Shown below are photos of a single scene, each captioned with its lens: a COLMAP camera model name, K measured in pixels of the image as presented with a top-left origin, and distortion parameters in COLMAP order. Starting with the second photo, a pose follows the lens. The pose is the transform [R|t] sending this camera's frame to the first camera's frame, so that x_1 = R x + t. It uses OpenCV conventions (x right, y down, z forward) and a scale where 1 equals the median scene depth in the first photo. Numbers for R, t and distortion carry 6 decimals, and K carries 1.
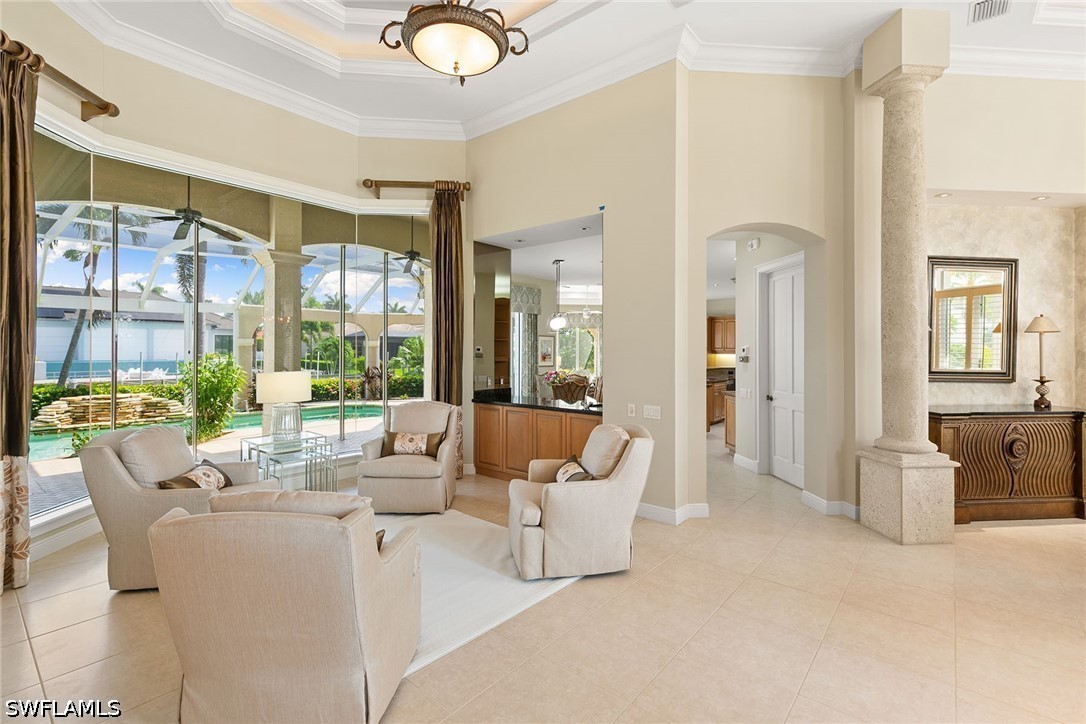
lens RADIAL K [[488.6, 0, 547.2], [0, 488.6, 348.8], [0, 0, 1]] dist [0.008990, -0.001736]
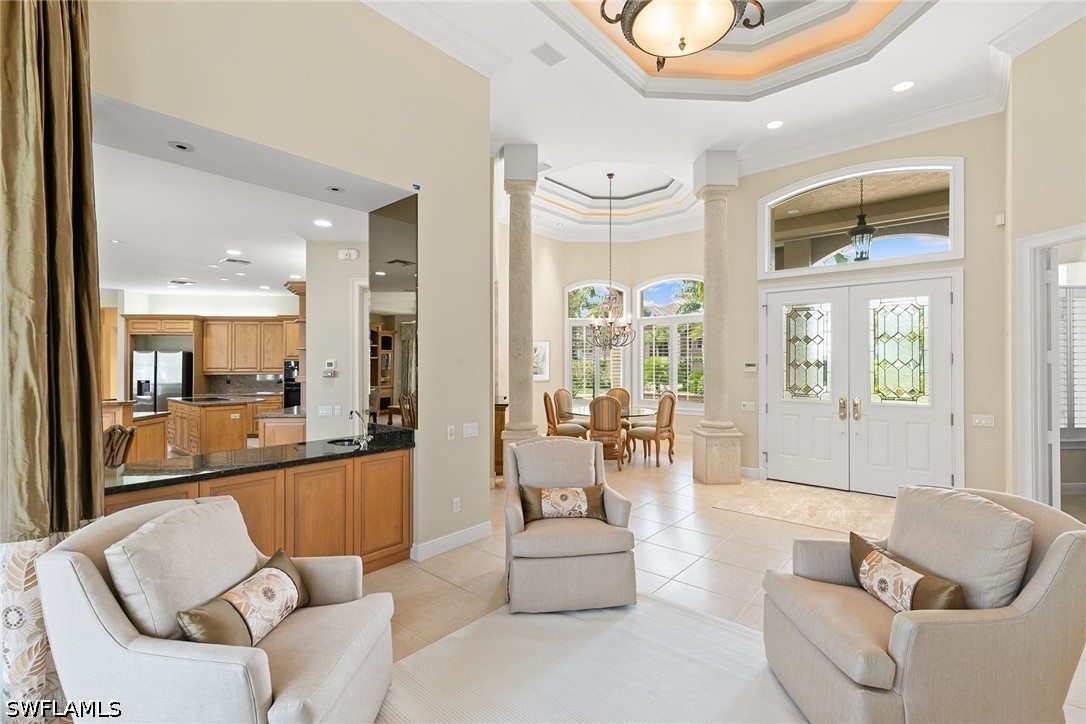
lens RADIAL K [[488.6, 0, 536.1], [0, 488.6, 365.8], [0, 0, 1]] dist [0.008990, -0.001736]
pose [[0.043907, -0.008232, 0.999002, -0.587334], [0.000076, 0.999966, 0.008236, -0.000479], [-0.999036, -0.000286, 0.043906, 0.703517]]
